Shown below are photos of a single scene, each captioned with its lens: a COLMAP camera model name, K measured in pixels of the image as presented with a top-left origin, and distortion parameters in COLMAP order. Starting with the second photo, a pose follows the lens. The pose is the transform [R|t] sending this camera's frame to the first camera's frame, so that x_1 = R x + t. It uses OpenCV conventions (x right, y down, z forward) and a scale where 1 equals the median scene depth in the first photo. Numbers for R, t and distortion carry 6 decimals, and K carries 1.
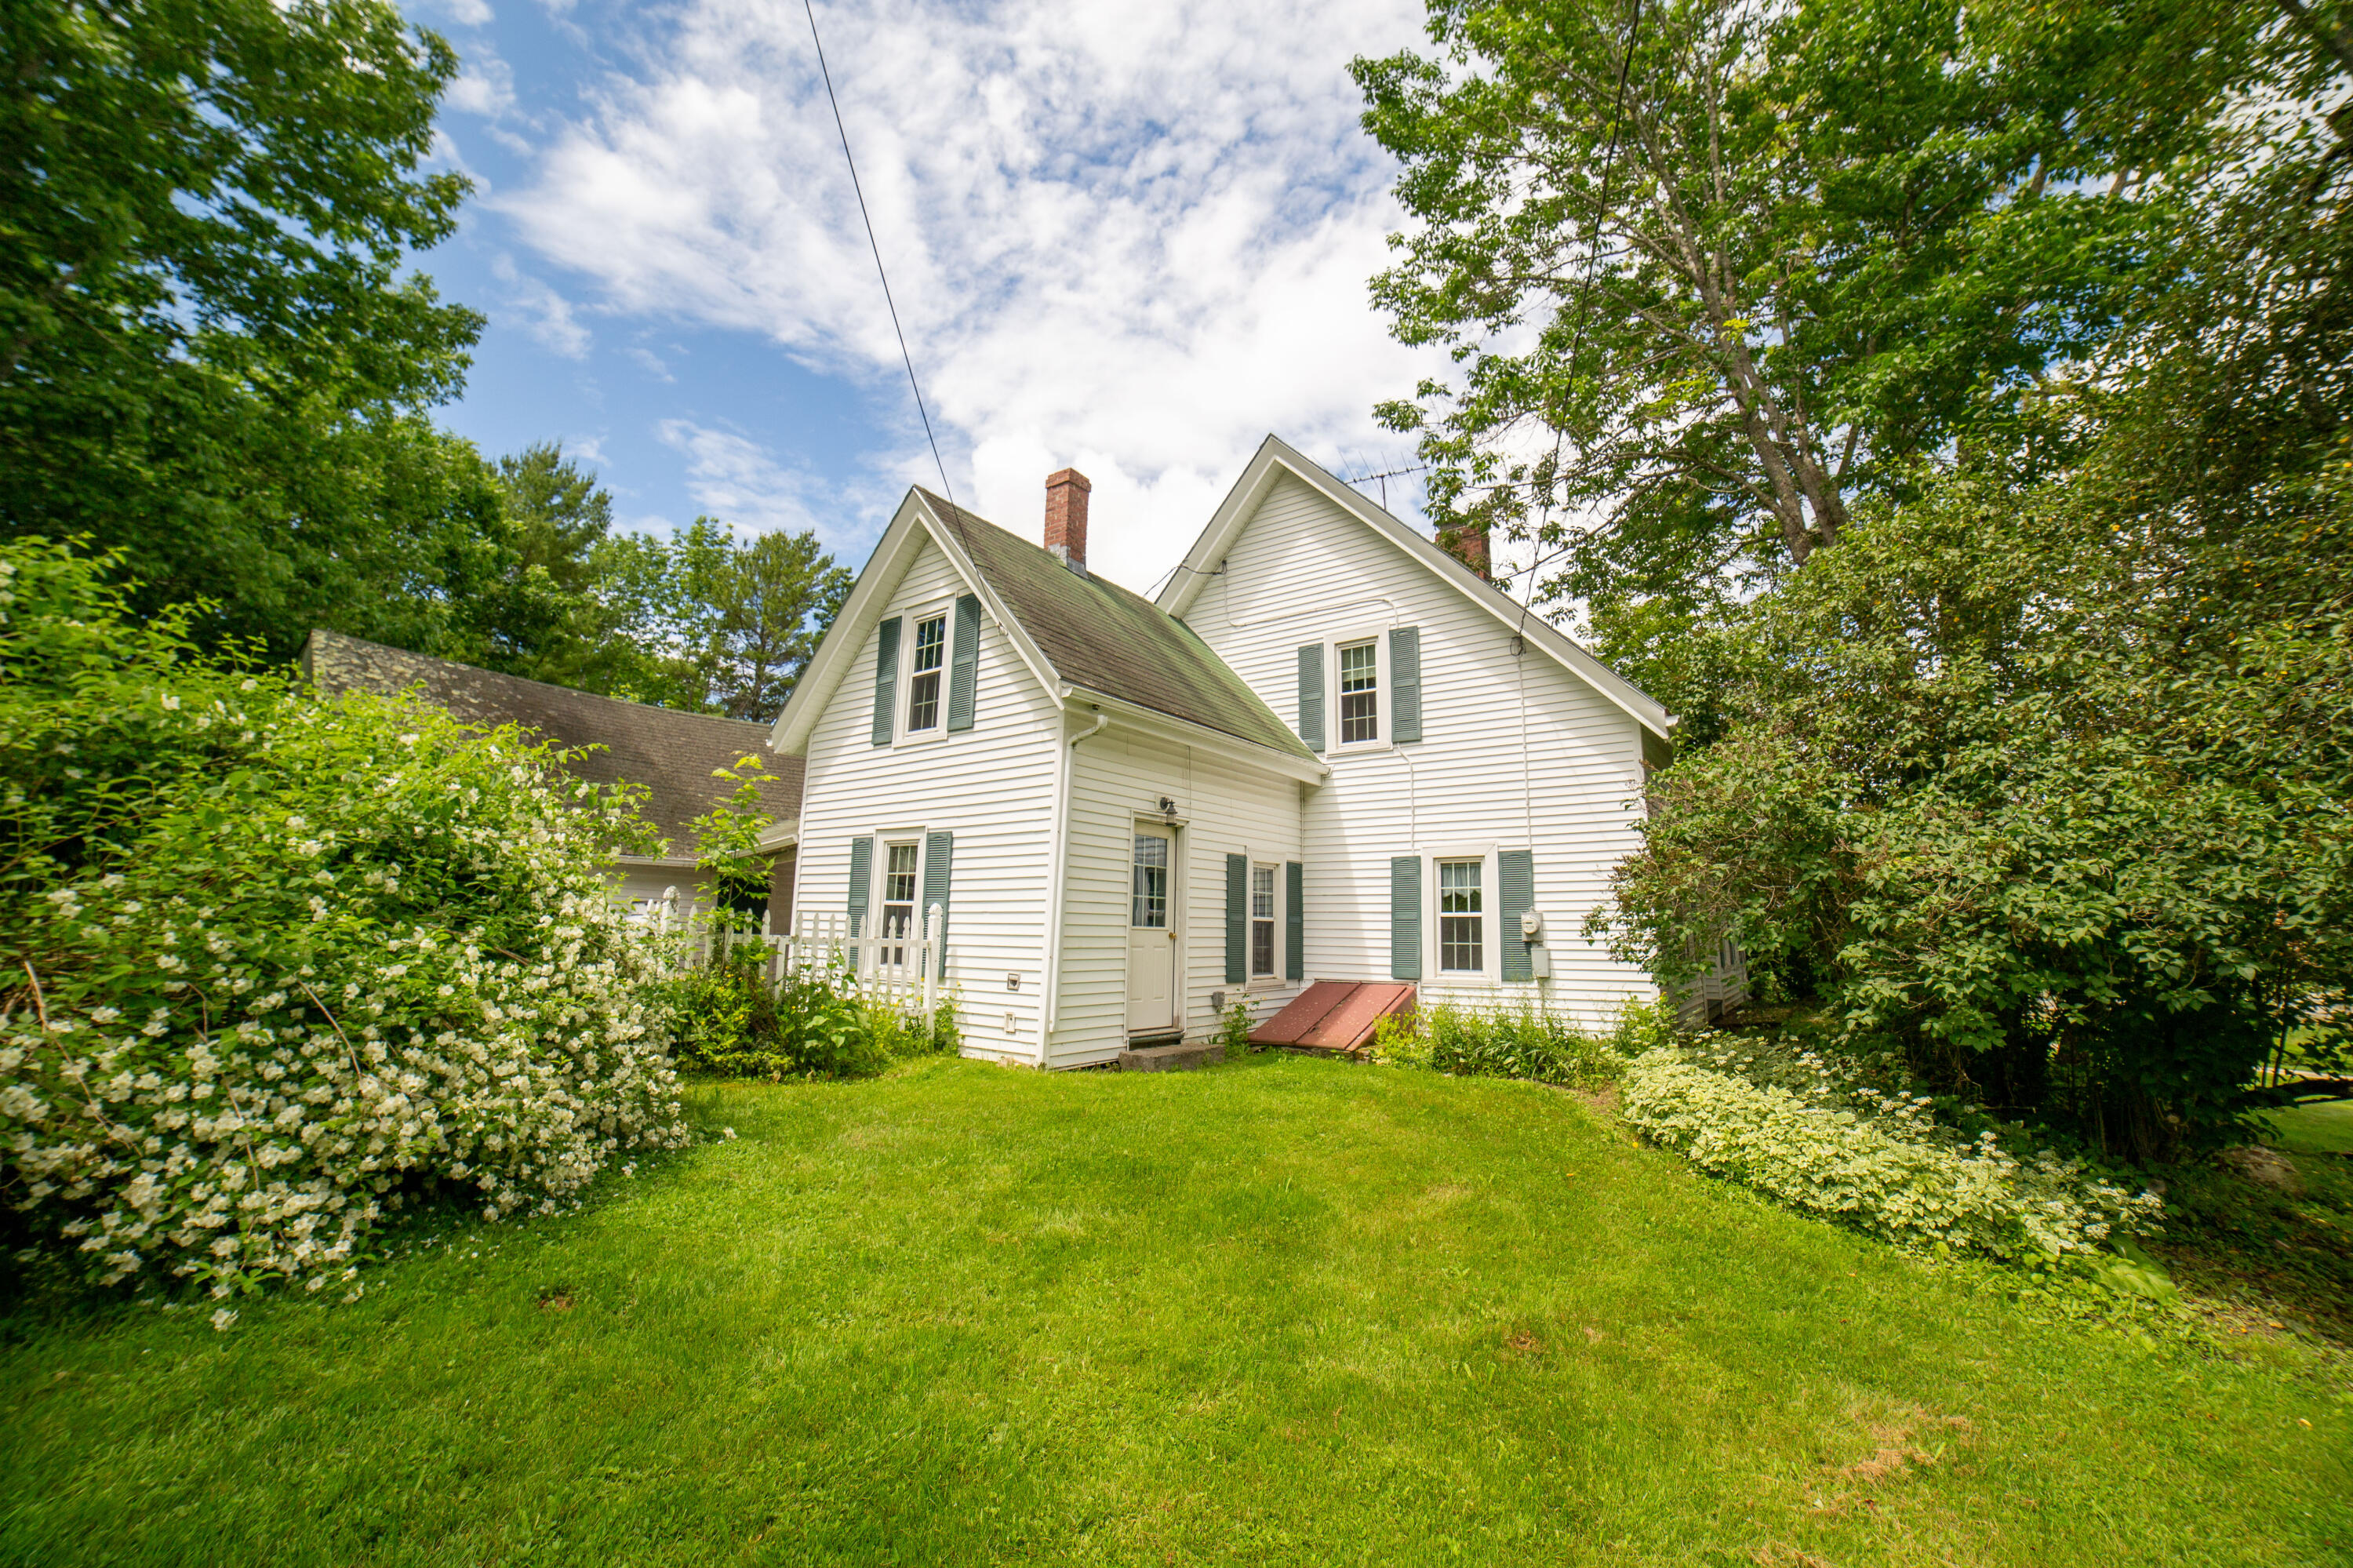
lens RADIAL K [[943.9, 0, 1169.0], [0, 943.9, 768.2], [0, 0, 1]] dist [-0.101915, 0.032276]
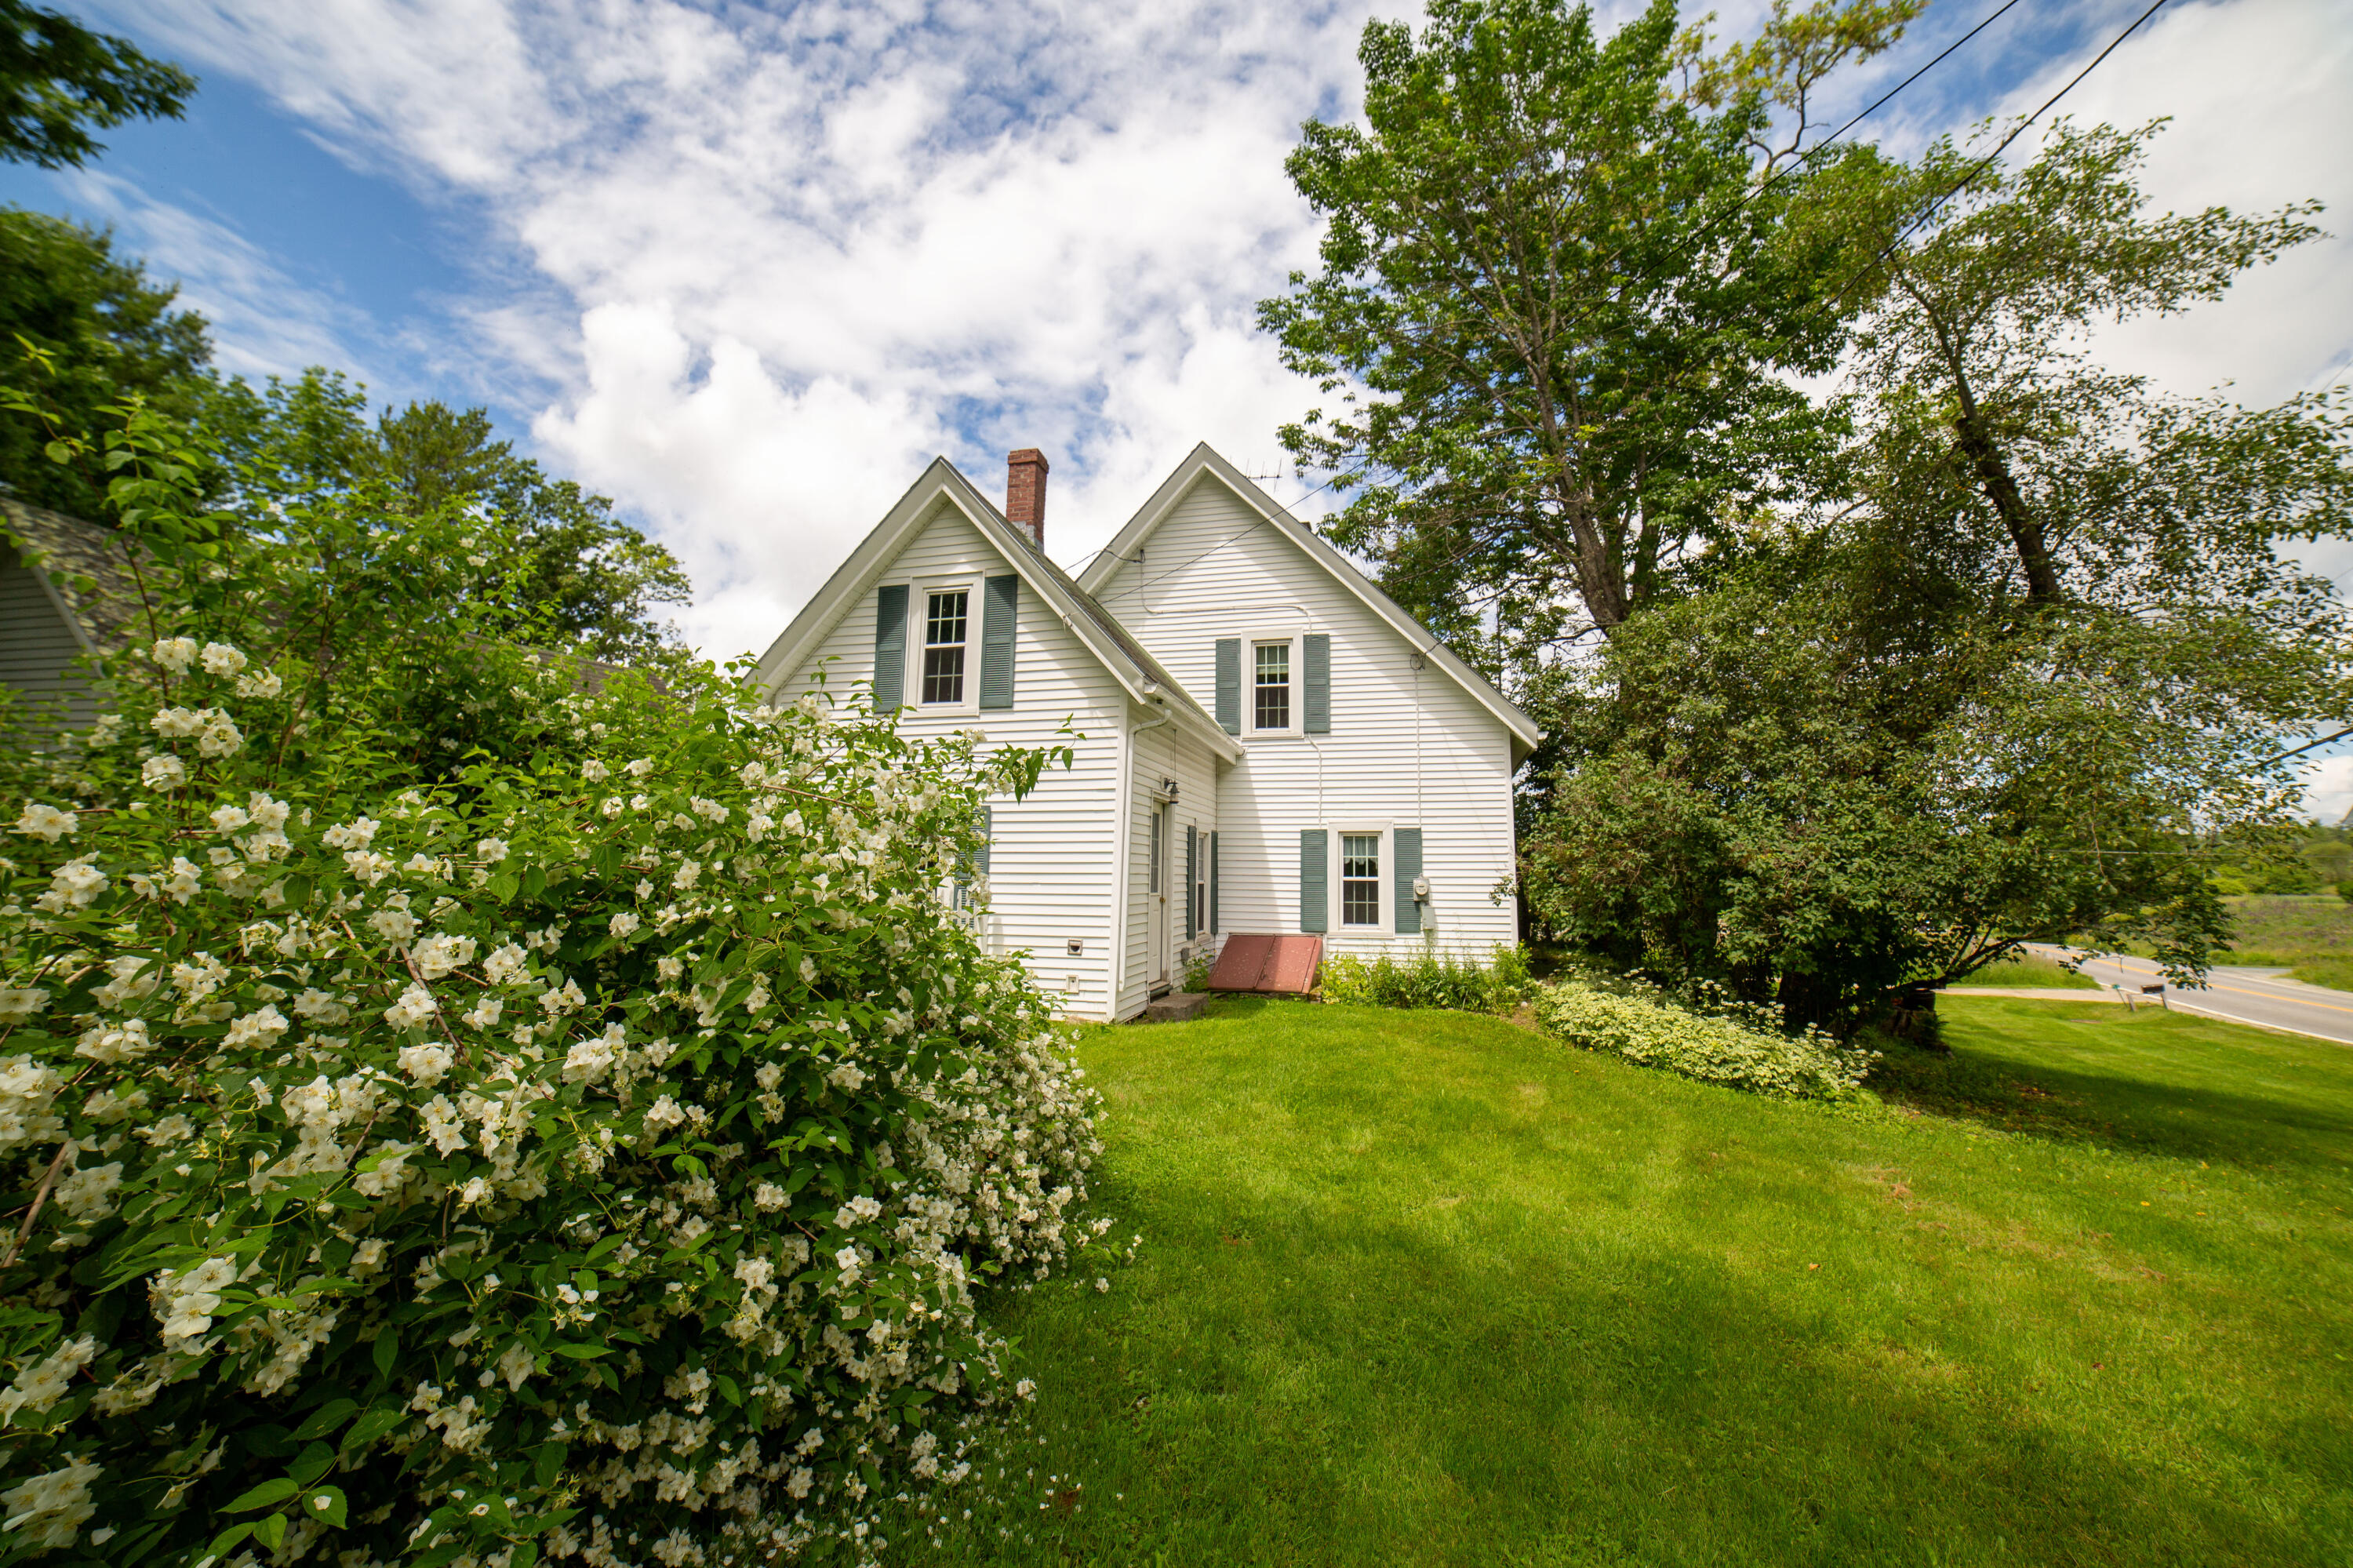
lens RADIAL K [[958.8, 0, 1152.4], [0, 958.8, 775.4], [0, 0, 1]] dist [-0.104657, 0.040005]
pose [[0.927243, 0.033179, 0.372988, -0.395096], [-0.059784, 0.996407, 0.059989, -0.035307], [-0.369658, -0.077923, 0.925895, -0.041840]]
